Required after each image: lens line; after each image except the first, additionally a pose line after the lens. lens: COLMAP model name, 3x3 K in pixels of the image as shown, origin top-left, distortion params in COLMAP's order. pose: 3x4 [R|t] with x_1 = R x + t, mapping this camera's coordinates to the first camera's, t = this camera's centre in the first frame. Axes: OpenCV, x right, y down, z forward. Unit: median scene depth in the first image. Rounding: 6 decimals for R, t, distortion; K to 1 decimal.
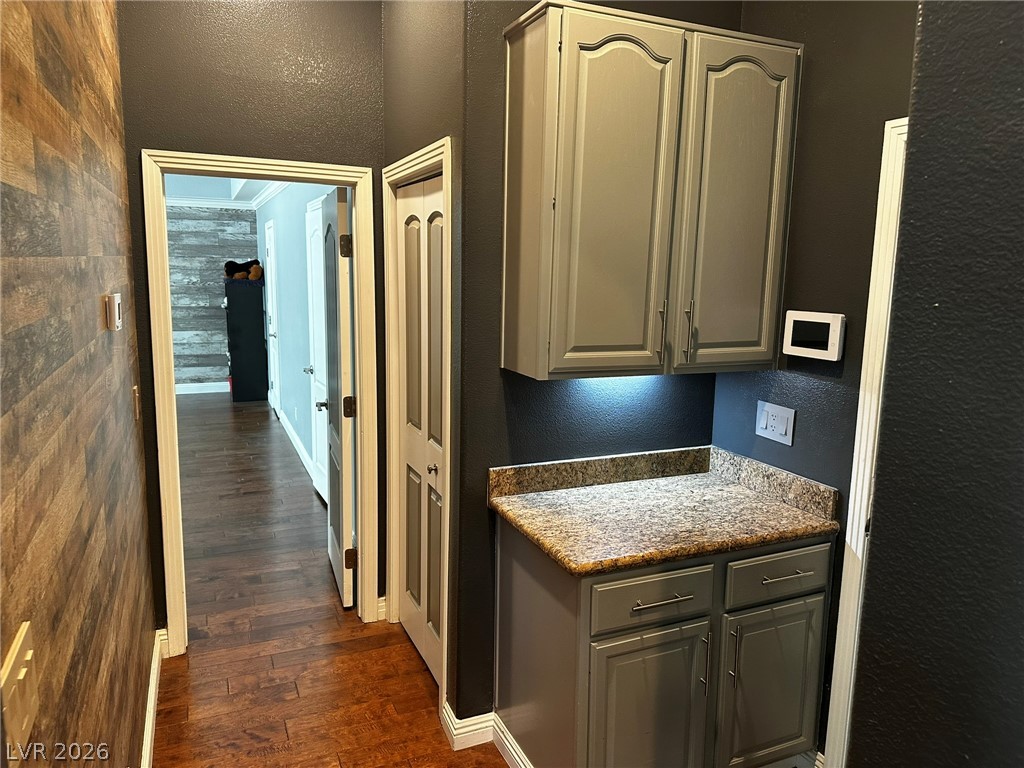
lens RADIAL K [[717.6, 0, 514.7], [0, 717.6, 382.7], [0, 0, 1]] dist [0.086066, -0.107667]
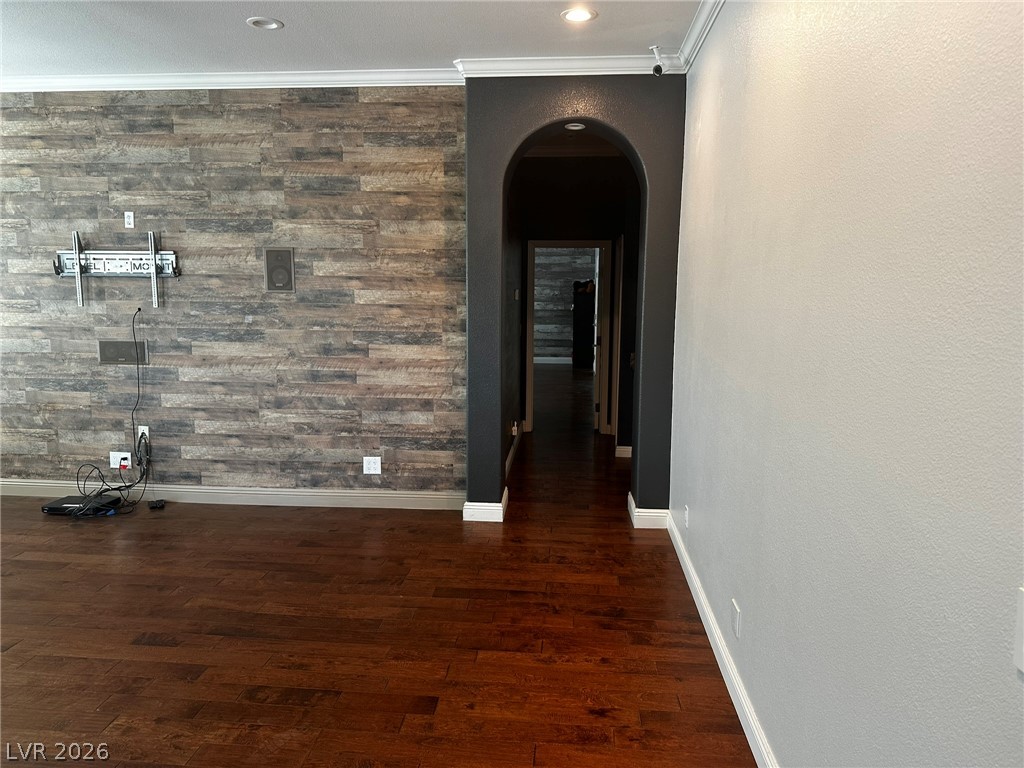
lens RADIAL K [[717.6, 0, 512.4], [0, 717.6, 382.4], [0, 0, 1]] dist [0.086066, -0.107667]
pose [[0.881308, 0.057156, -0.469073, 0.236903], [-0.068196, 0.997650, -0.006566, 0.075209], [0.467595, 0.037776, 0.883135, -0.455676]]
